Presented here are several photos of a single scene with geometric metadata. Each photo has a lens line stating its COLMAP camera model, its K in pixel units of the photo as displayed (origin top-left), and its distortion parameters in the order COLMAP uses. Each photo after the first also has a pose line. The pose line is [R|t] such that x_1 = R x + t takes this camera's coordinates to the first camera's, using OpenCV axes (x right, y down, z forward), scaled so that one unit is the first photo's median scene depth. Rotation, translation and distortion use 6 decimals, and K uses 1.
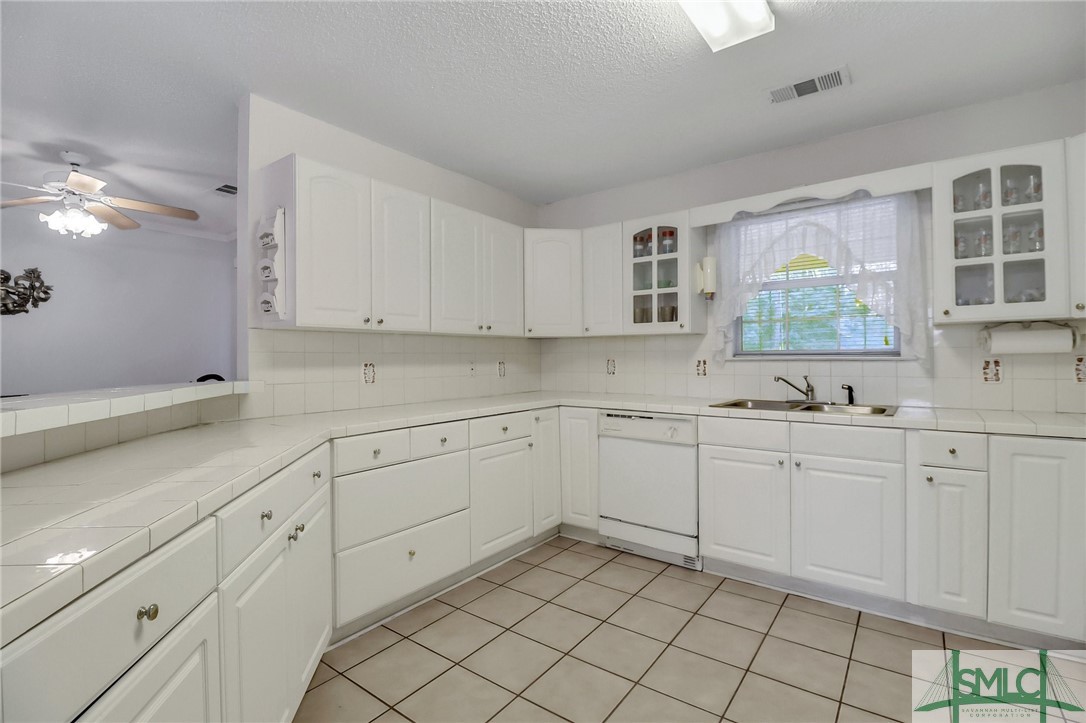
lens RADIAL K [[505.6, 0, 539.4], [0, 505.6, 356.6], [0, 0, 1]] dist [0.001183, -0.010361]
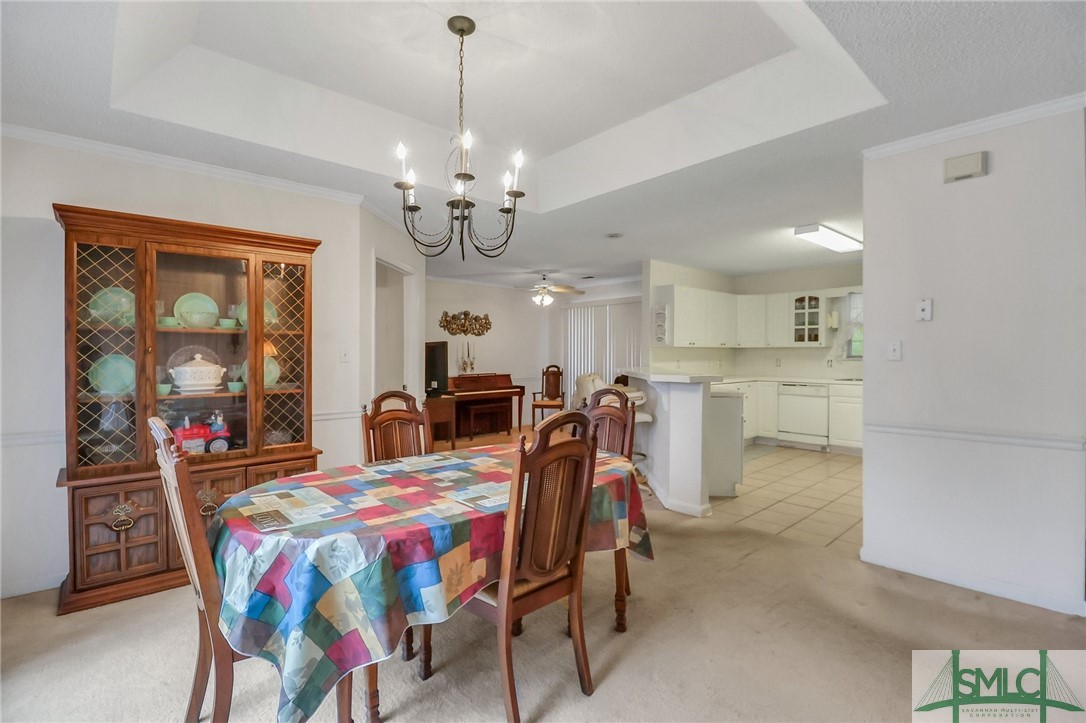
lens RADIAL K [[505.6, 0, 539.6], [0, 505.6, 363.3], [0, 0, 1]] dist [0.001183, -0.010361]
pose [[0.982681, 0.008860, -0.185092, -0.540336], [-0.005161, 0.999777, 0.020456, -0.017360], [0.185232, -0.019146, 0.982508, -1.457110]]
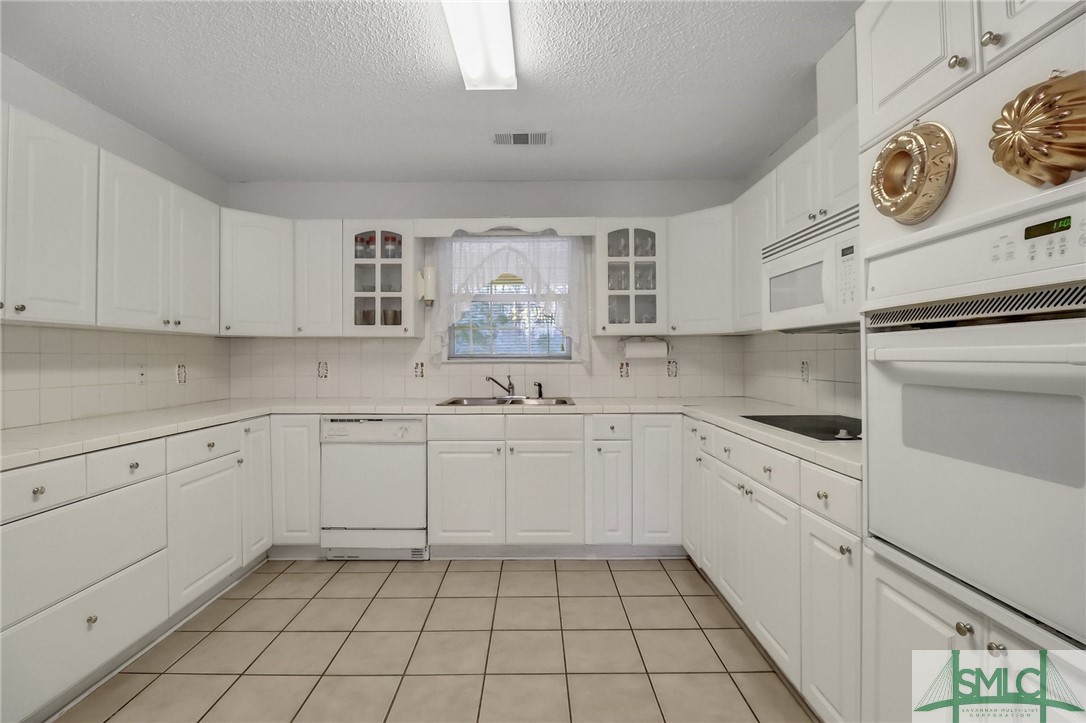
lens RADIAL K [[505.6, 0, 540.7], [0, 505.6, 354.2], [0, 0, 1]] dist [0.001183, -0.010361]
pose [[0.795260, 0.009166, 0.606199, -0.141727], [-0.003542, 0.999939, -0.010474, -0.000438], [-0.606258, 0.006182, 0.795244, 0.002861]]
